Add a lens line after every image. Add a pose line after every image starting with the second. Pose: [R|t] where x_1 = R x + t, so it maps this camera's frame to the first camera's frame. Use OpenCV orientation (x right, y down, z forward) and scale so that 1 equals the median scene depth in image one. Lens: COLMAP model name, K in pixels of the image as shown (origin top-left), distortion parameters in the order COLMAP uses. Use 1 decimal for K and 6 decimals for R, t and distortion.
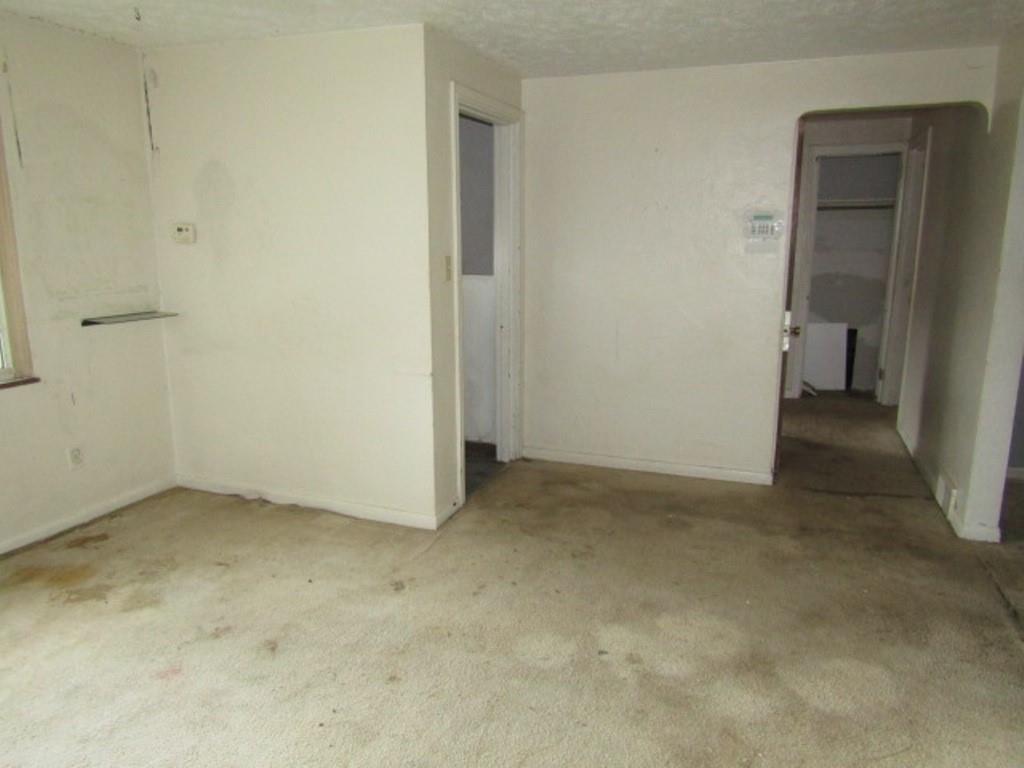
lens RADIAL K [[729.7, 0, 519.1], [0, 729.7, 389.6], [0, 0, 1]] dist [-0.026711, 0.026270]
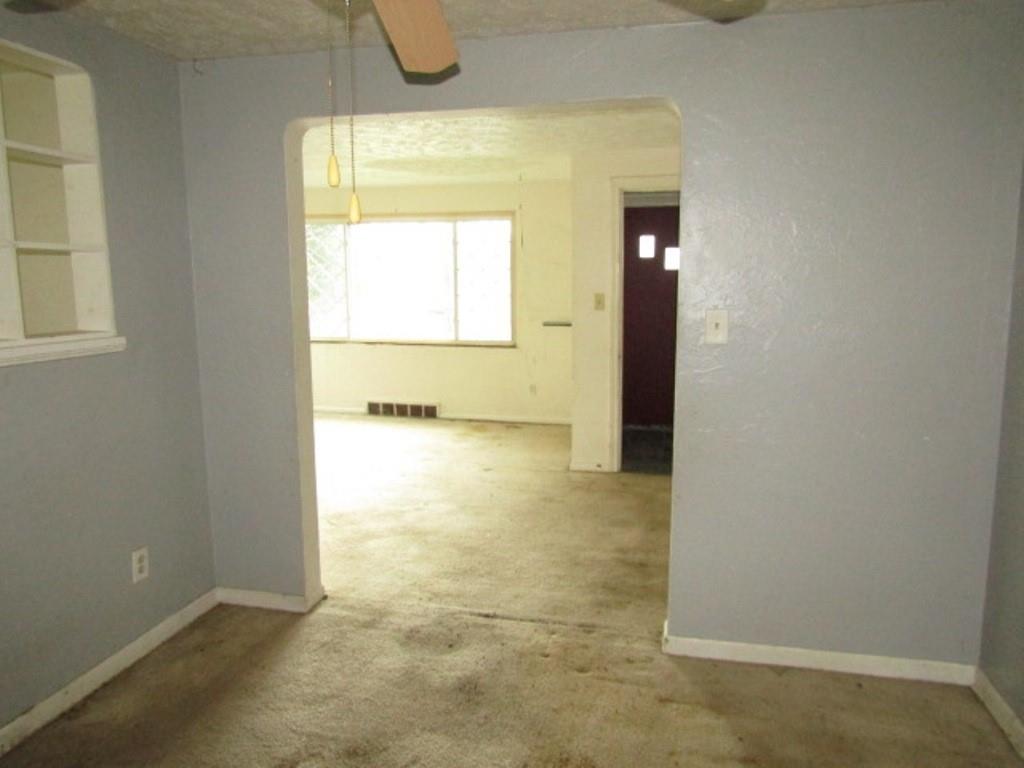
lens RADIAL K [[729.7, 0, 519.1], [0, 729.7, 389.6], [0, 0, 1]] dist [-0.026711, 0.026270]
pose [[0.121014, 0.148830, -0.981430, 1.535238], [-0.204586, 0.971209, 0.122054, -0.160485], [0.971339, 0.186016, 0.147979, 0.713876]]
